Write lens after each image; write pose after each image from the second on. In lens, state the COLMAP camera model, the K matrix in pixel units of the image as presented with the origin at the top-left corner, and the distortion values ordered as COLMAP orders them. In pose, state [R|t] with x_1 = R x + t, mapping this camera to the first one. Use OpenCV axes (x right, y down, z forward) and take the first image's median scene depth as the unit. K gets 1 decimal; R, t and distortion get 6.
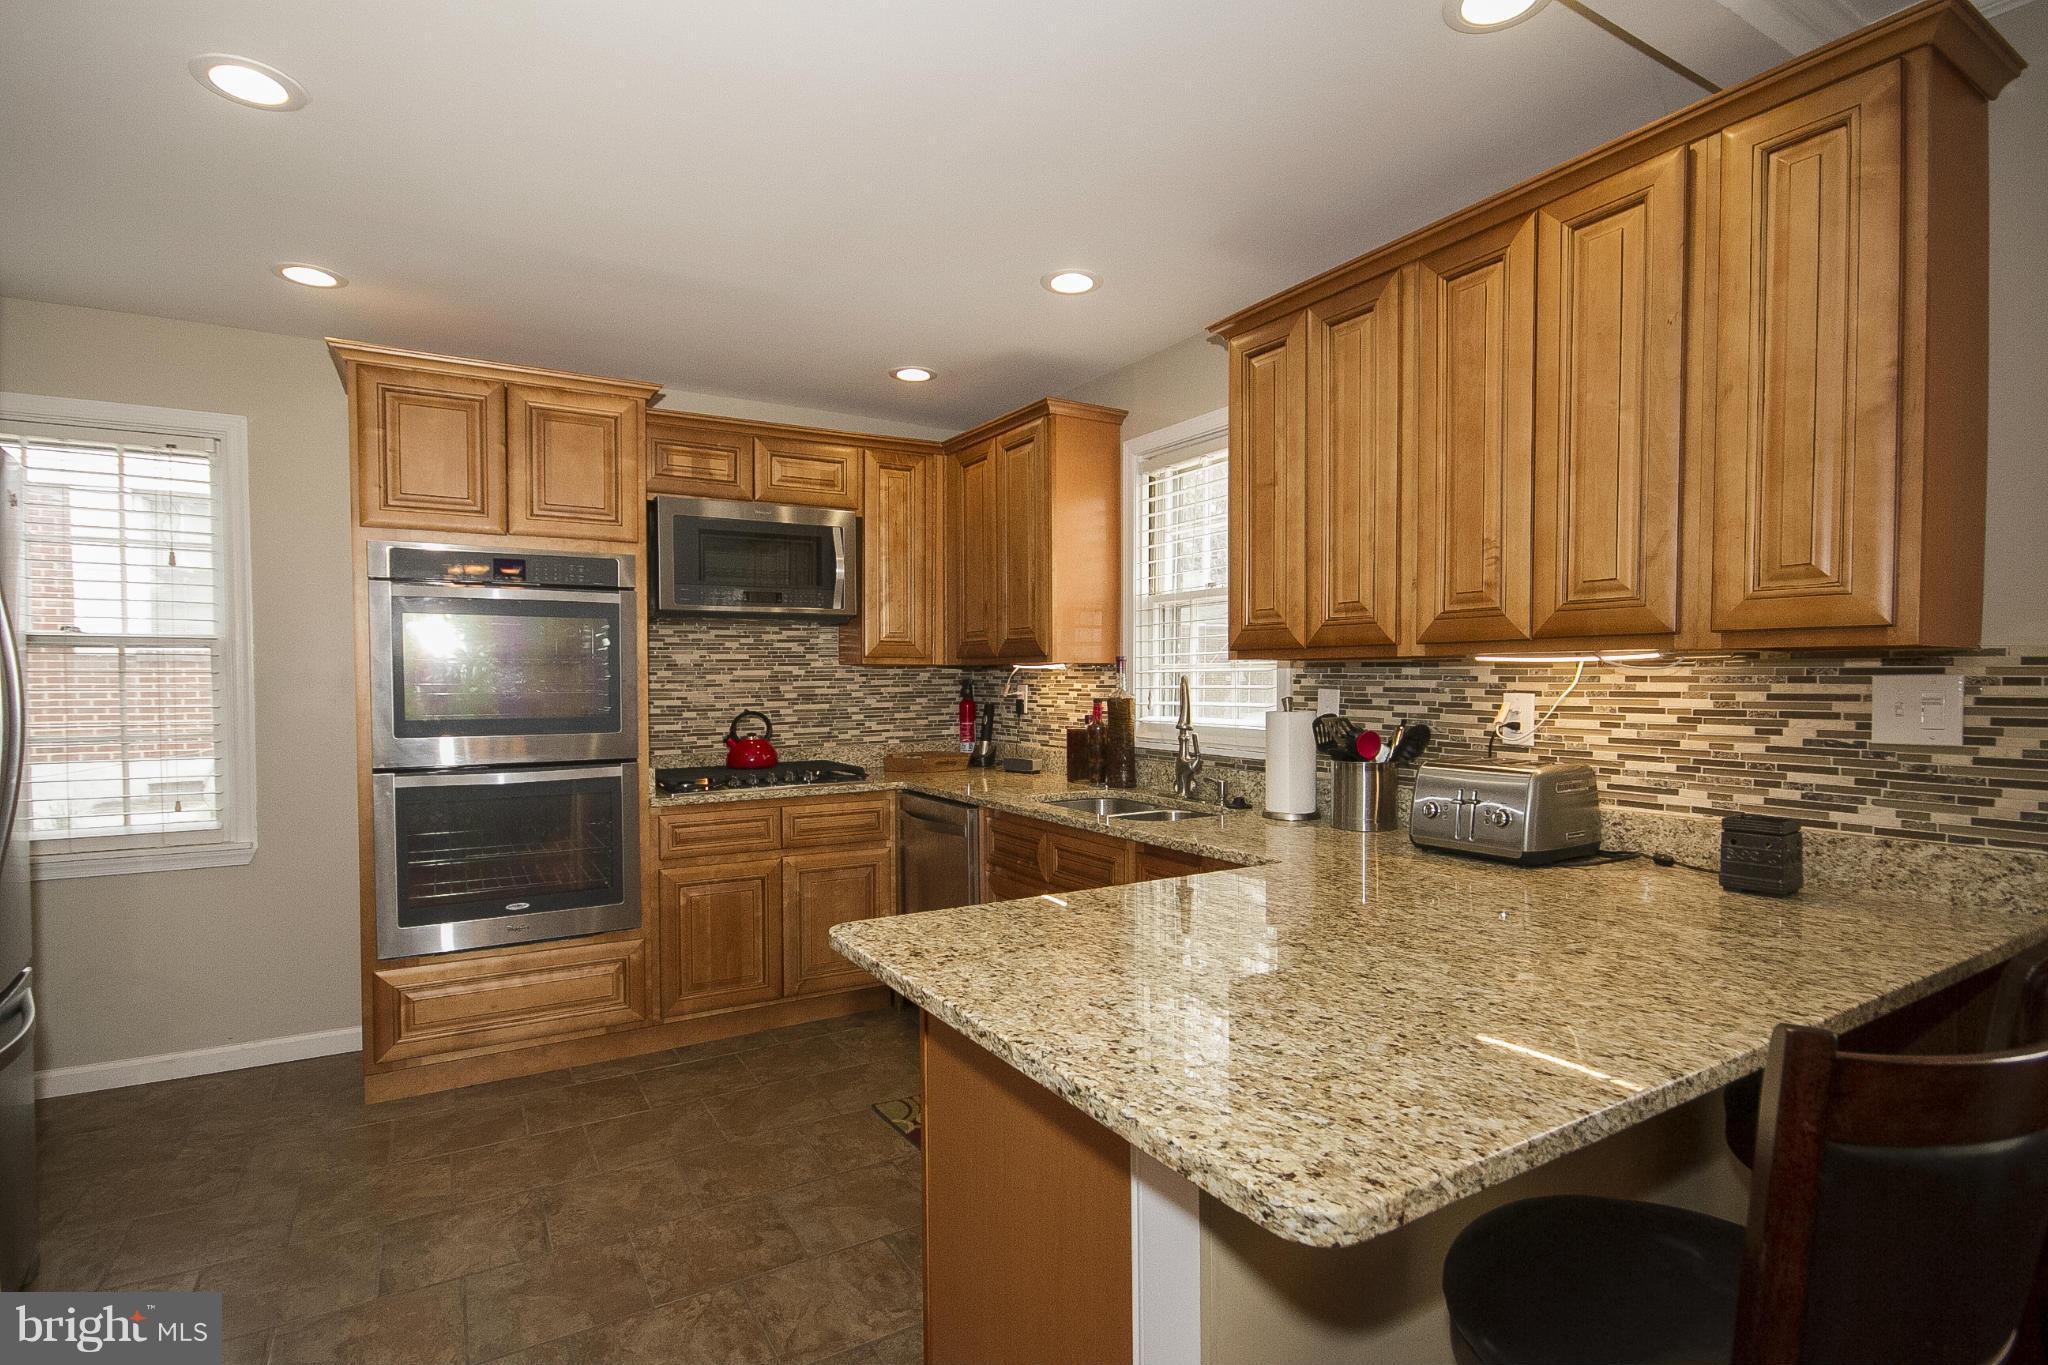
lens RADIAL K [[995.9, 0, 1027.9], [0, 995.9, 706.6], [0, 0, 1]] dist [-0.004656, -0.000016]
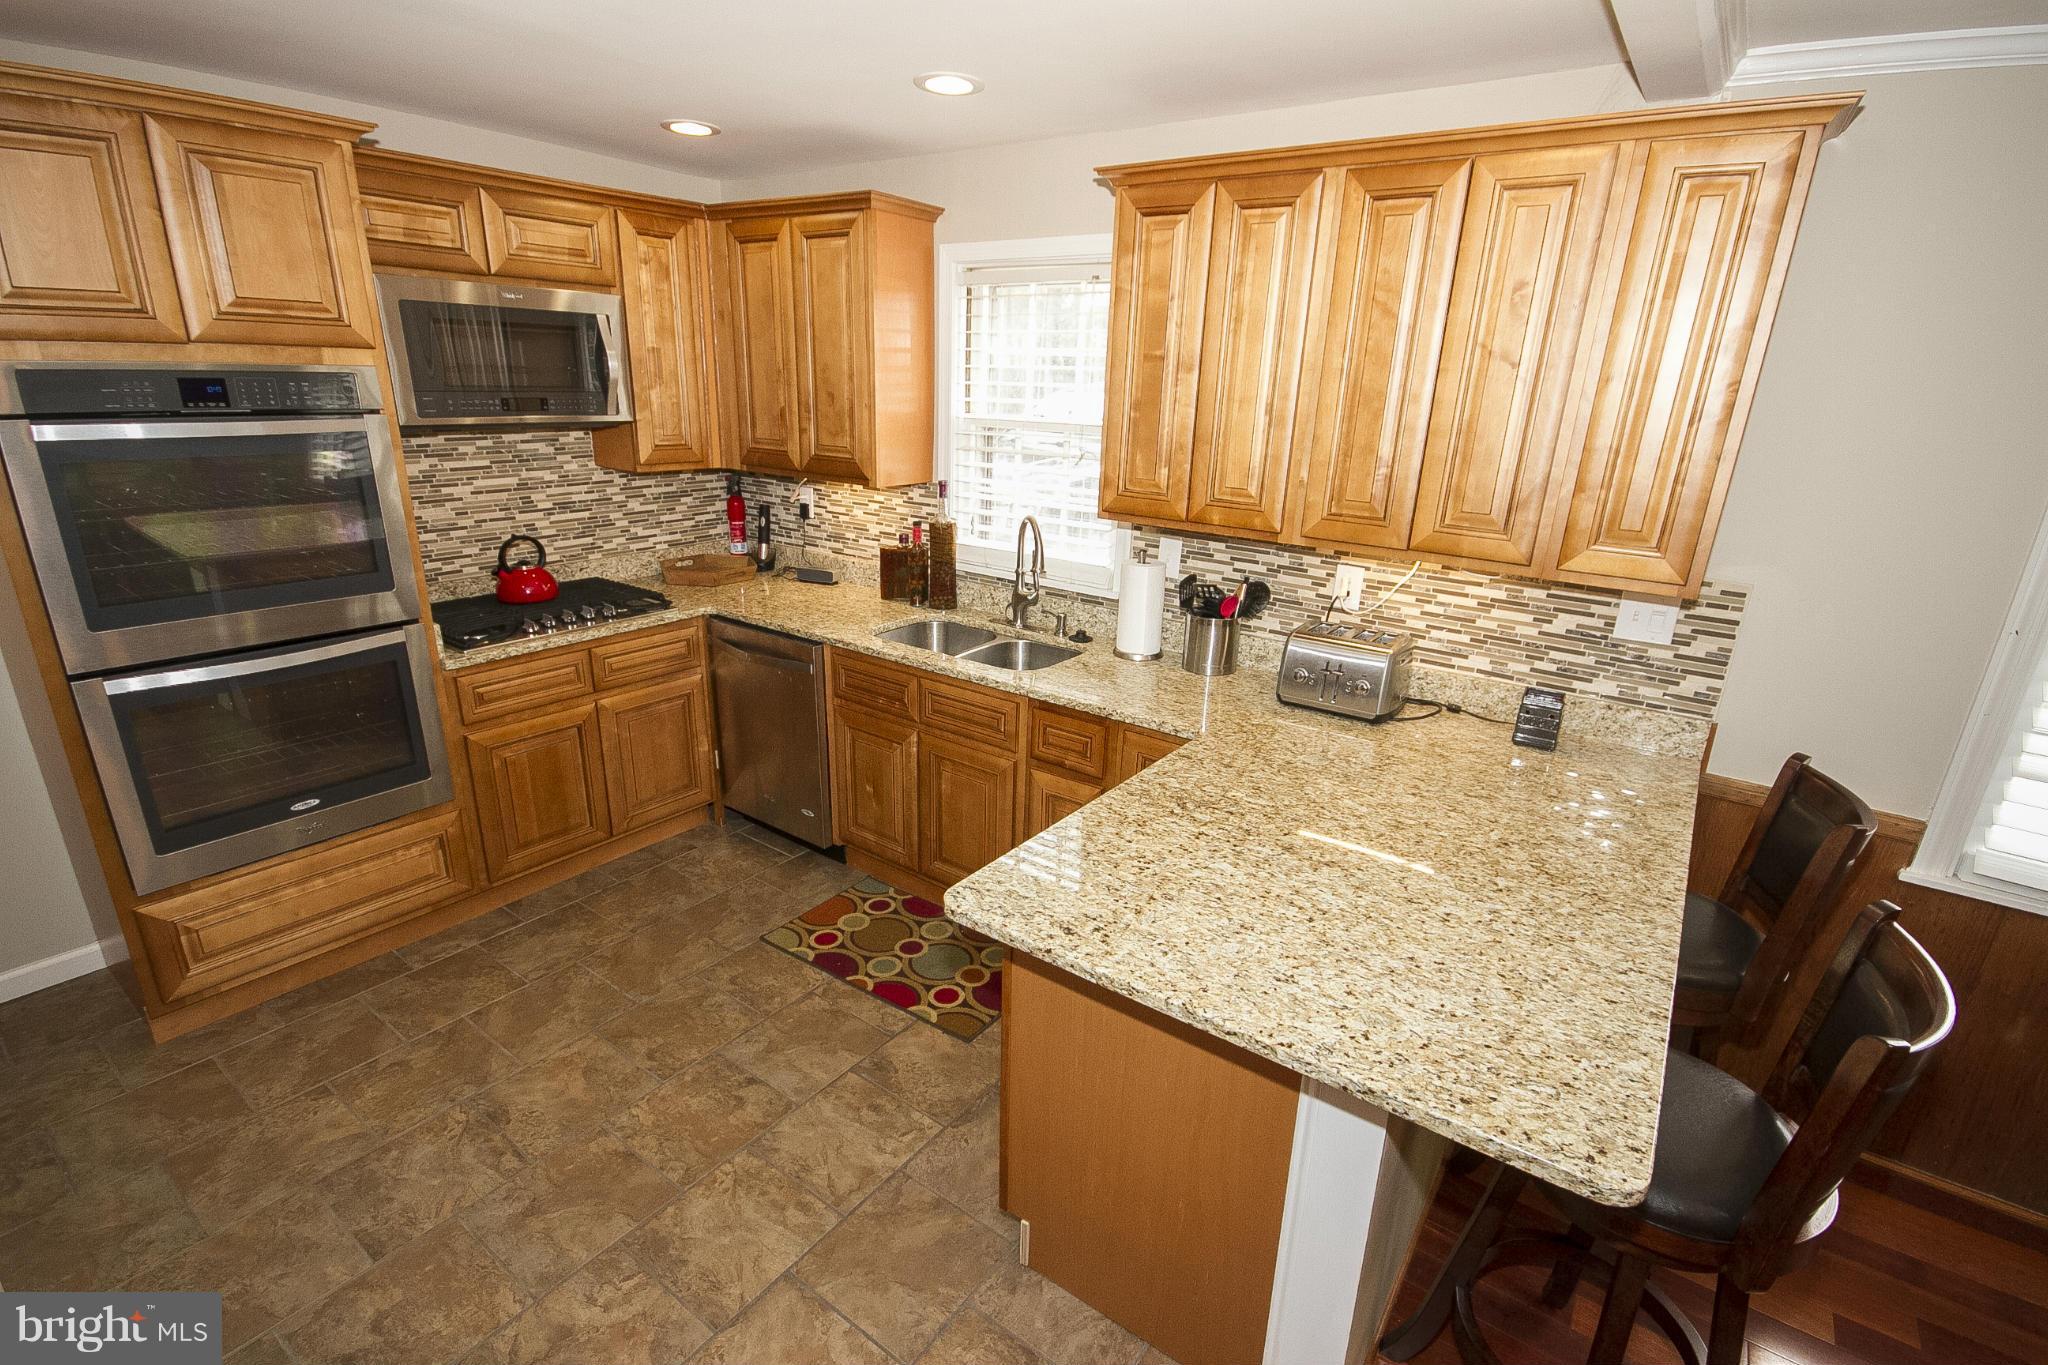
lens RADIAL K [[946.2, 0, 1029.3], [0, 946.2, 707.4], [0, 0, 1]] dist [-0.008979, 0.000703]
pose [[0.919303, -0.097371, 0.381314, -0.279792], [-0.025833, 0.951889, 0.305351, -0.165592], [-0.392701, -0.290561, 0.872560, 0.082947]]
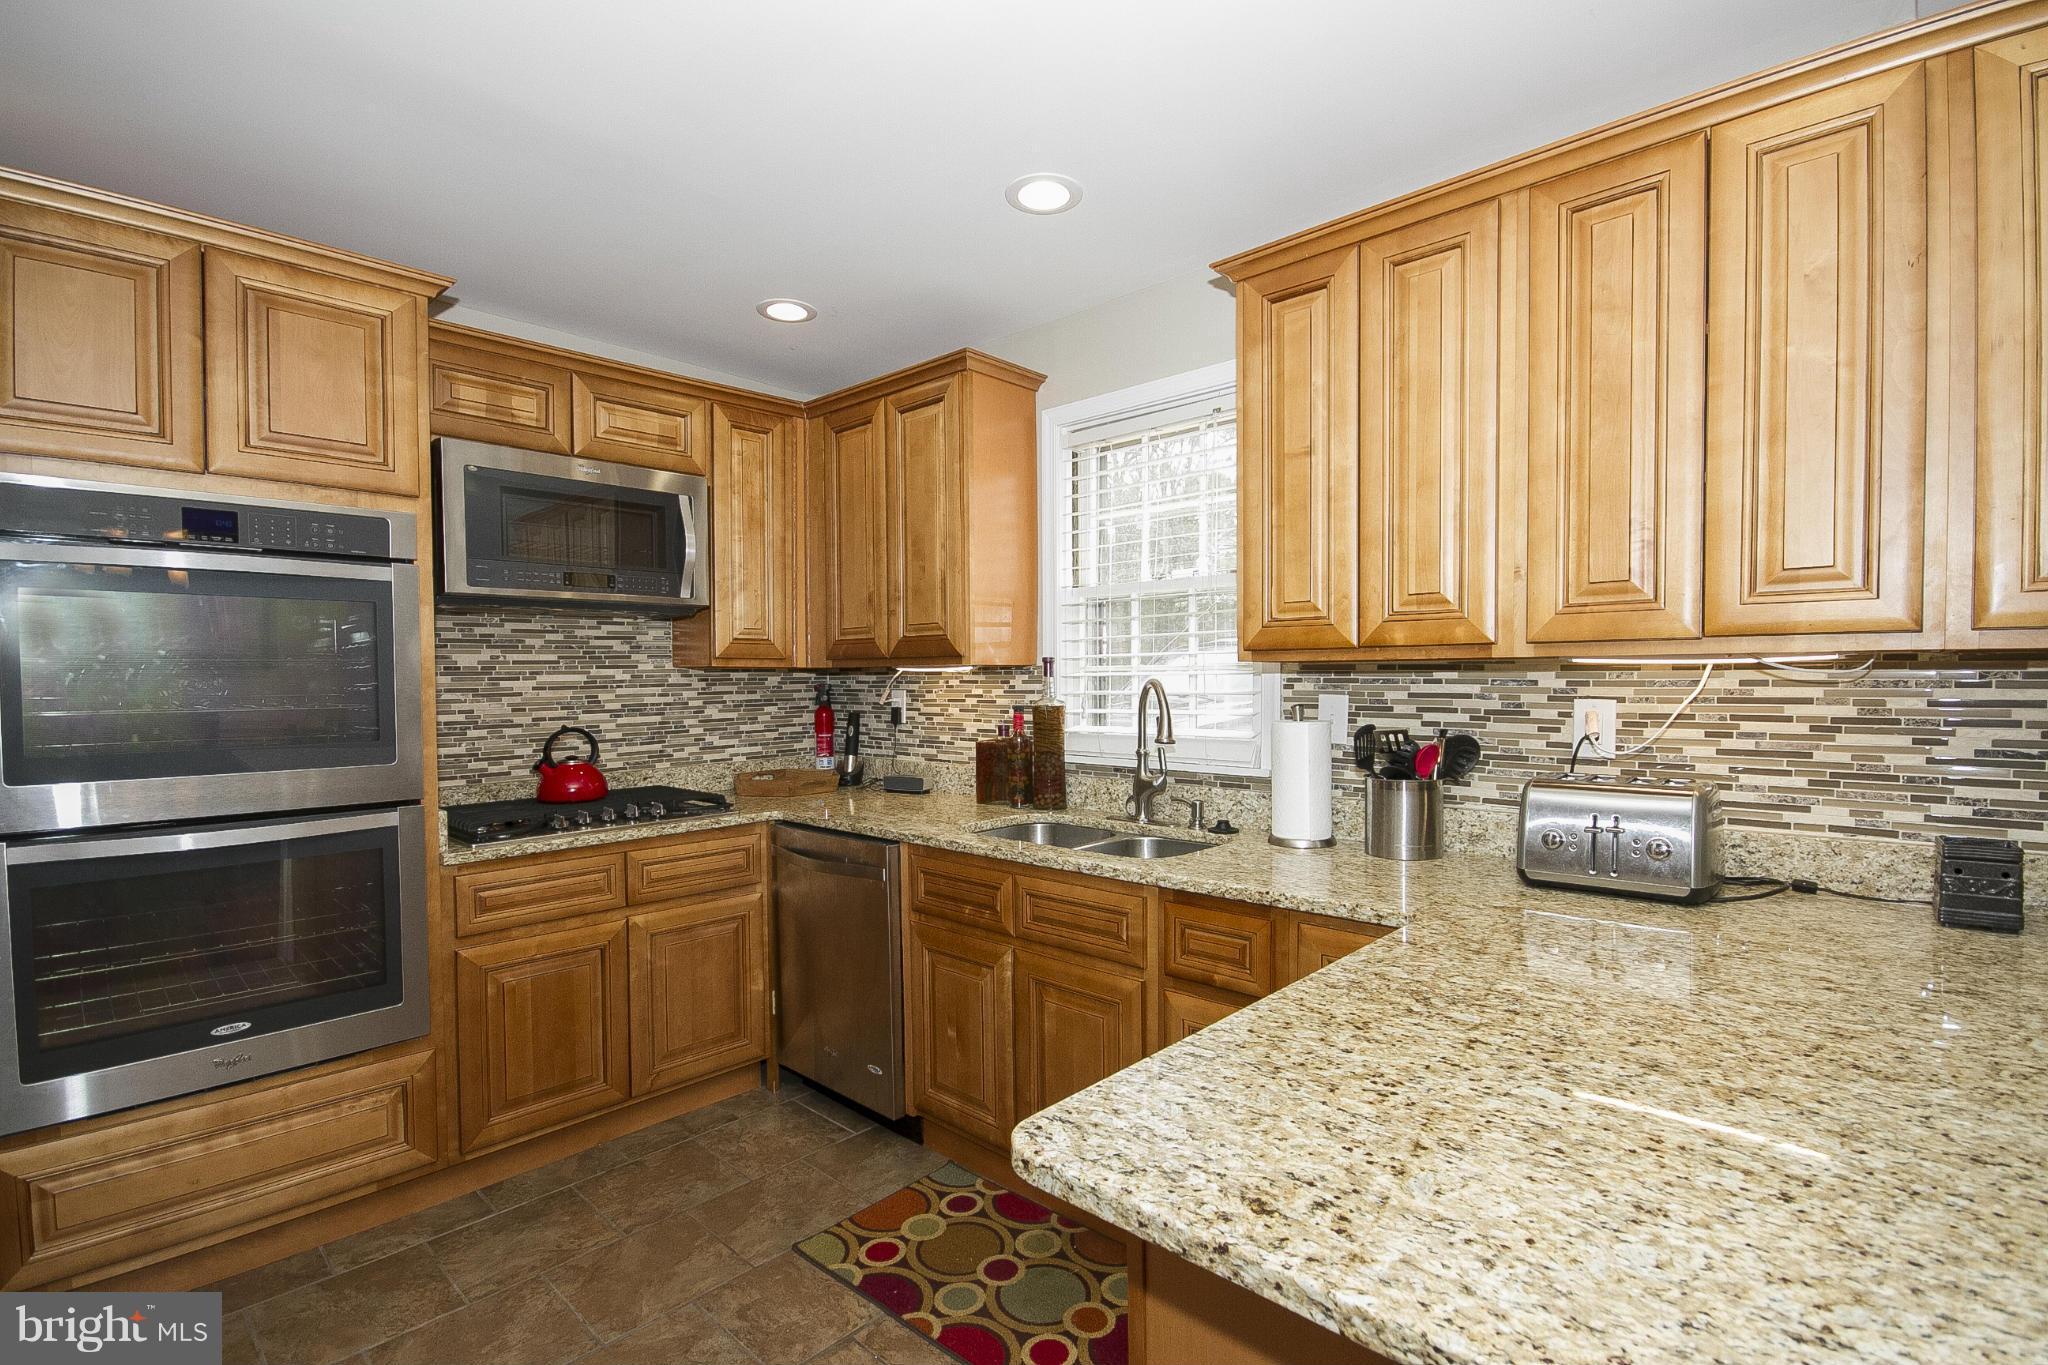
lens RADIAL K [[942.4, 0, 1028.0], [0, 942.4, 706.6], [0, 0, 1]] dist [-0.006106, -0.001278]
pose [[0.961823, -0.012559, 0.273384, -0.192942], [0.012343, 0.999921, 0.002510, -0.013217], [-0.273394, 0.000960, 0.961902, 0.284105]]
